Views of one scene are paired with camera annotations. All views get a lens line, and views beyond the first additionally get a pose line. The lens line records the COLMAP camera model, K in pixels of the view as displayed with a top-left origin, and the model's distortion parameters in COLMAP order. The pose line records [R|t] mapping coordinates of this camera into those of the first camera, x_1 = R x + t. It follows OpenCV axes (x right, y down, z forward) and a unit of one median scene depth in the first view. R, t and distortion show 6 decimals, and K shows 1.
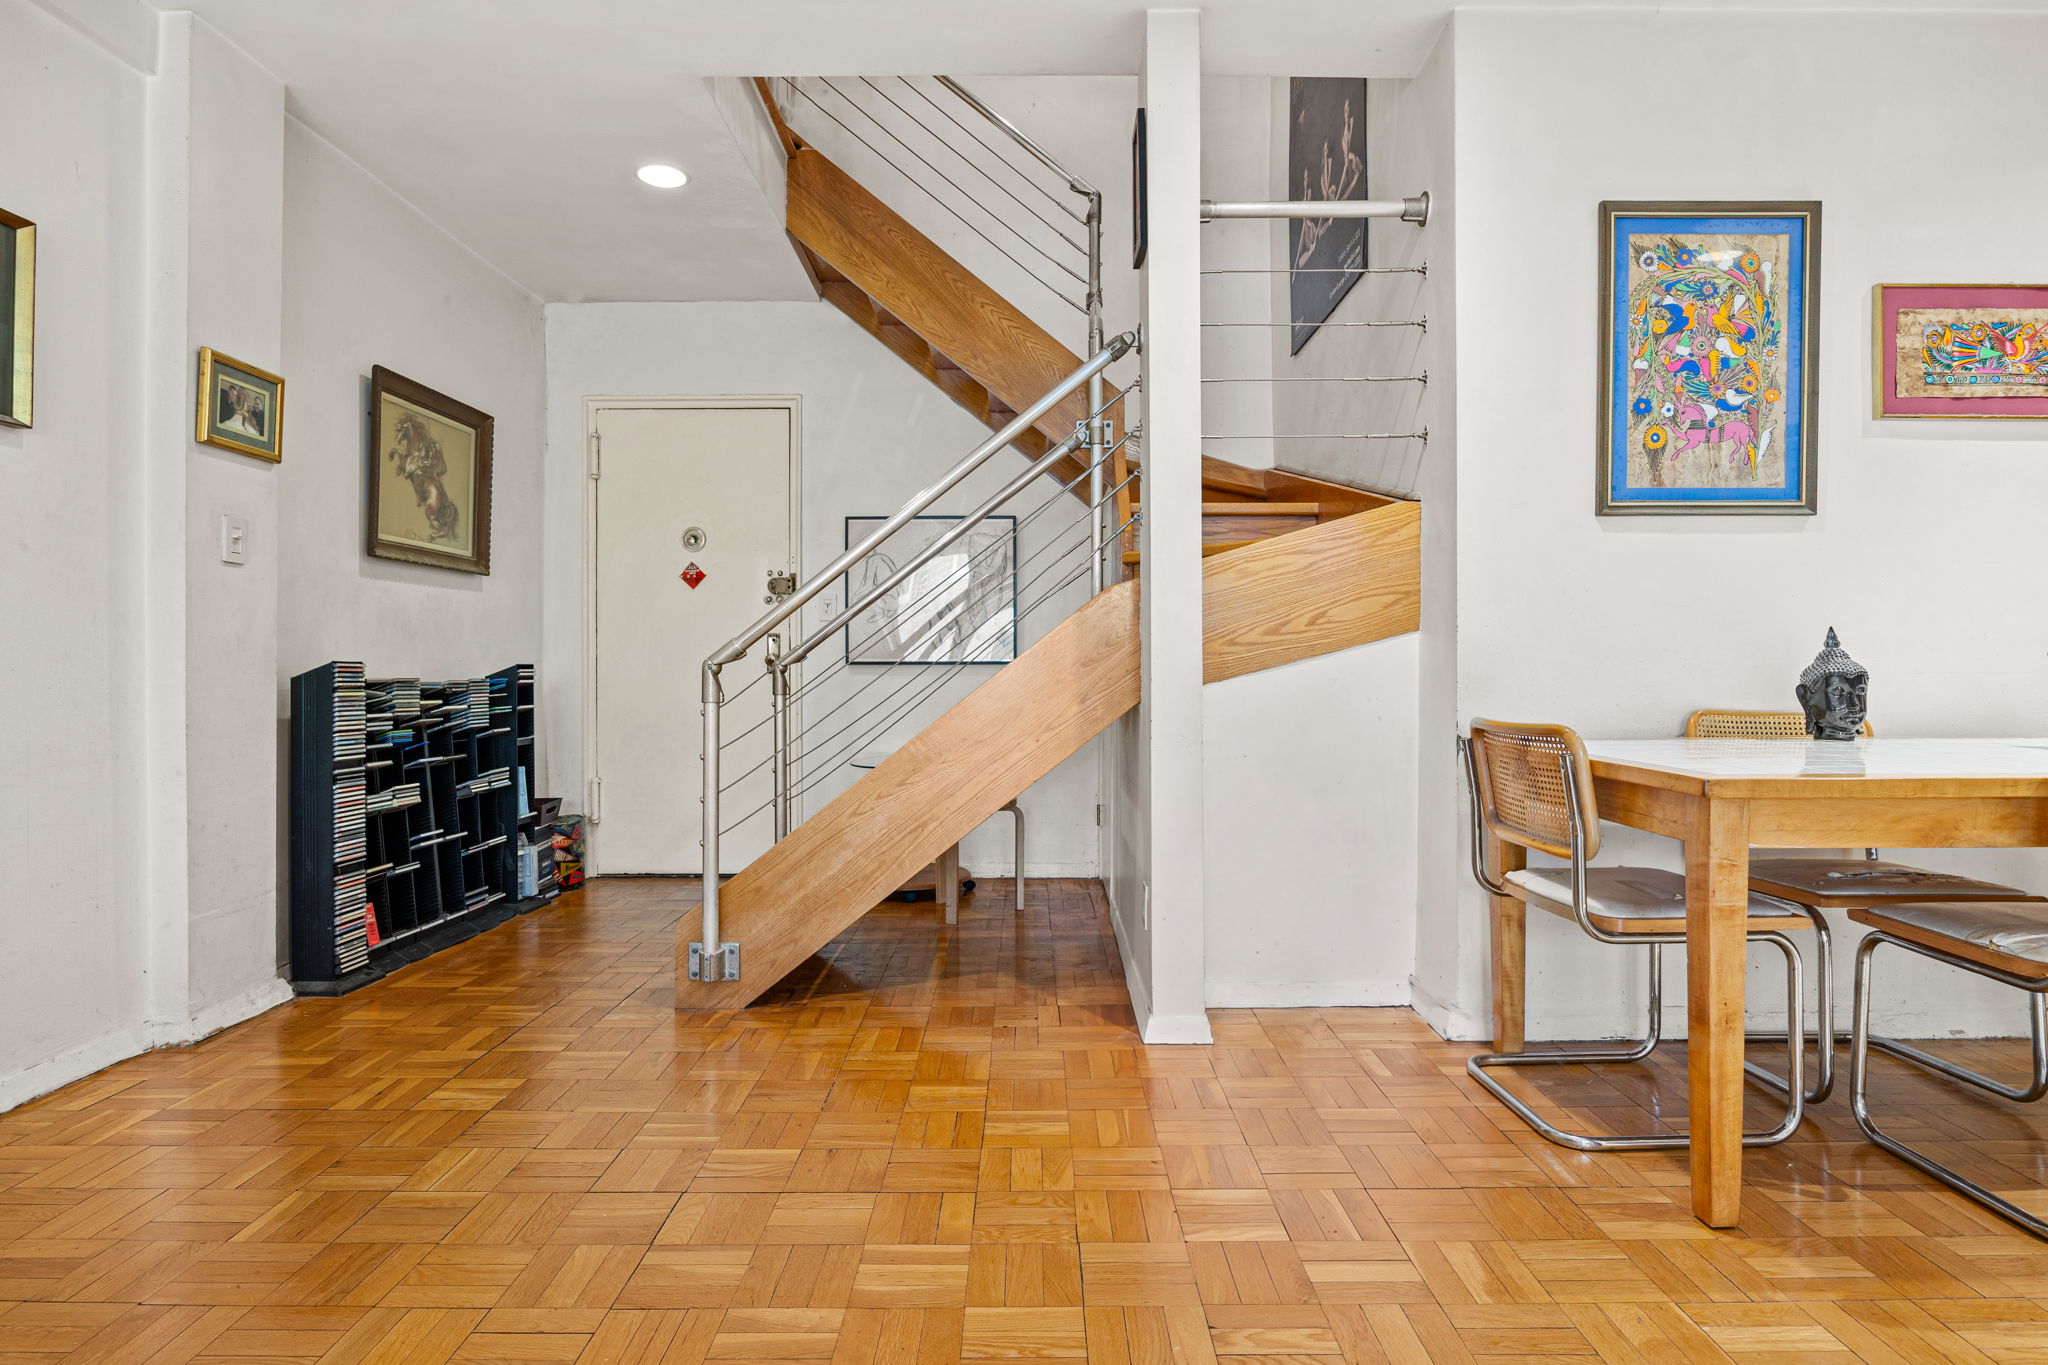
lens RADIAL K [[1075.0, 0, 1025.1], [0, 1075.0, 678.2], [0, 0, 1]] dist [0.002801, -0.000075]
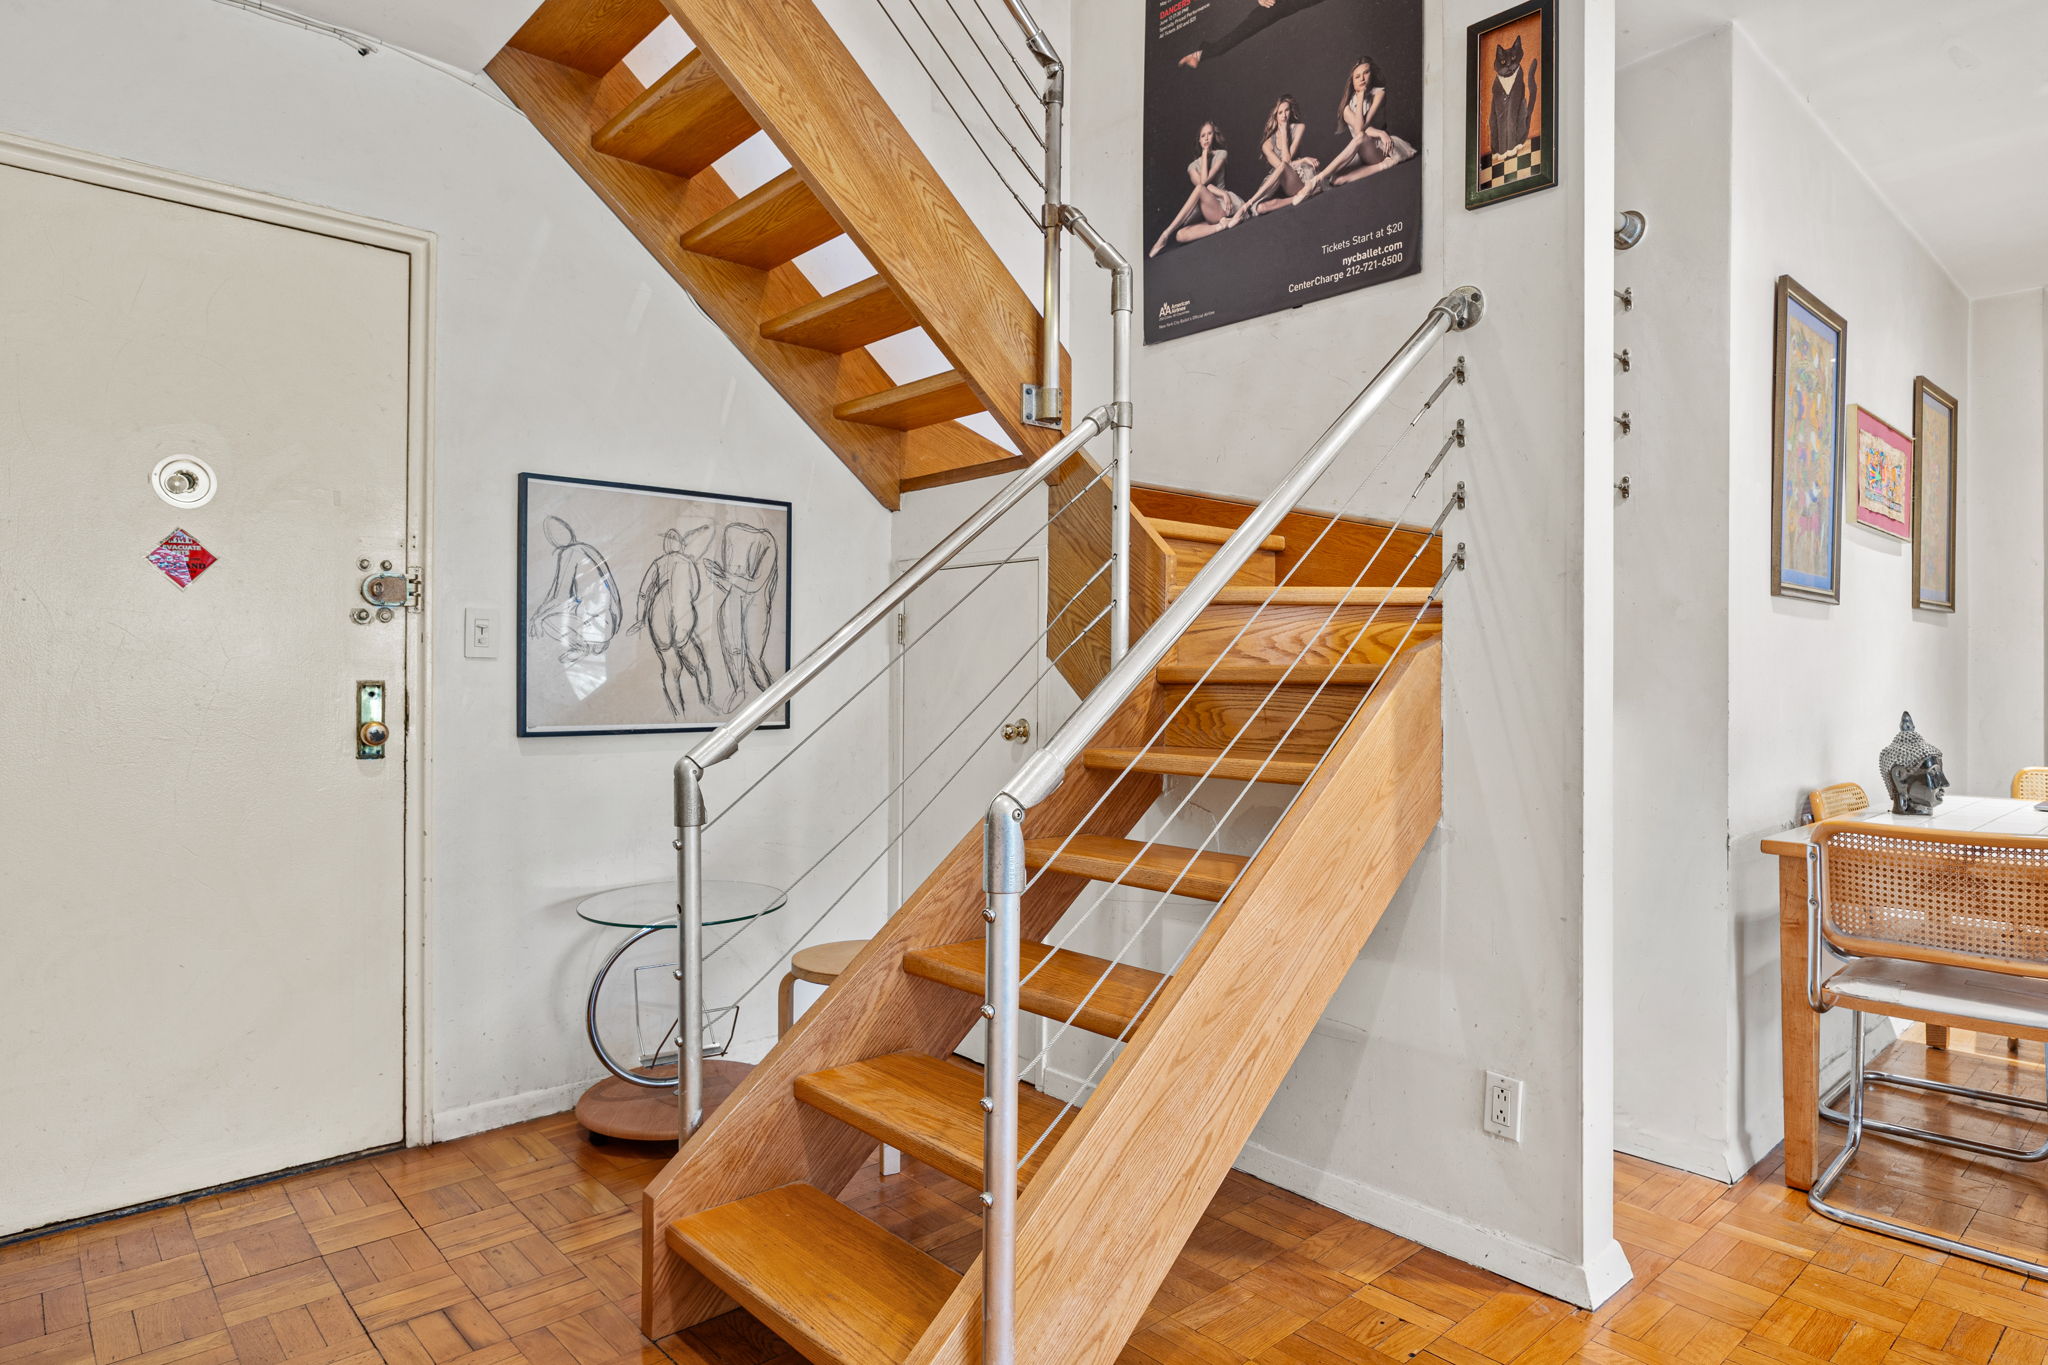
lens RADIAL K [[1168.3, 0, 1023.7], [0, 1168.3, 674.2], [0, 0, 1]] dist [-0.004094, -0.000001]
pose [[0.742497, 0.004299, 0.669836, -0.455181], [0.000361, 0.999977, -0.006817, -0.049413], [-0.669850, 0.005303, 0.742478, 0.452510]]
